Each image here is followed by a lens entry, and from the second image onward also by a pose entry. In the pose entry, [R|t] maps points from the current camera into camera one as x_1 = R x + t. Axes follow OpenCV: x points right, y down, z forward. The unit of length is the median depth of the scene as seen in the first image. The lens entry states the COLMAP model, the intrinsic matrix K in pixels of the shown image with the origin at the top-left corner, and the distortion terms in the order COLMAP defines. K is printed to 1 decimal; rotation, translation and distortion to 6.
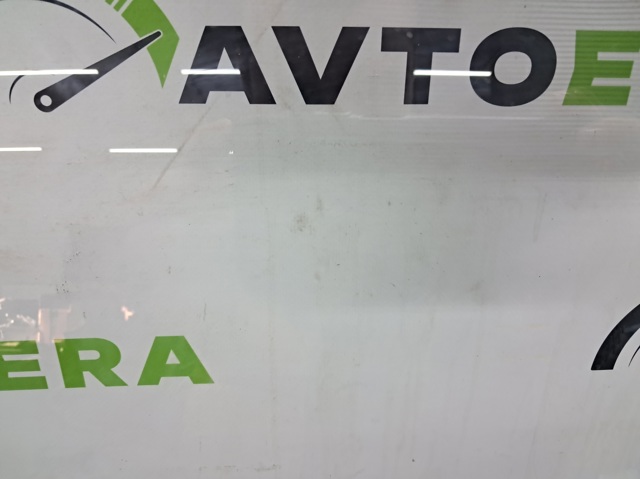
lens RADIAL K [[515.2, 0, 318.3], [0, 515.2, 242.6], [0, 0, 1]] dist [0.021804, -0.048347]
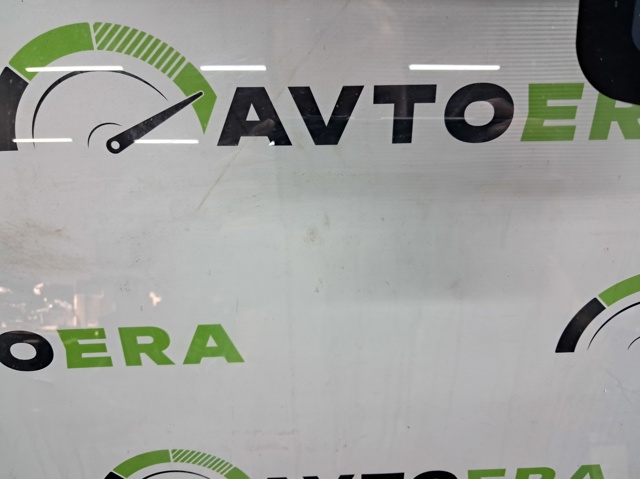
lens RADIAL K [[515.2, 0, 320.3], [0, 515.2, 235.8], [0, 0, 1]] dist [0.021804, -0.048347]
pose [[0.999421, -0.006002, -0.033488, 0.027431], [0.006662, 0.999785, 0.019623, -0.061825], [0.033363, -0.019835, 0.999246, -0.258394]]
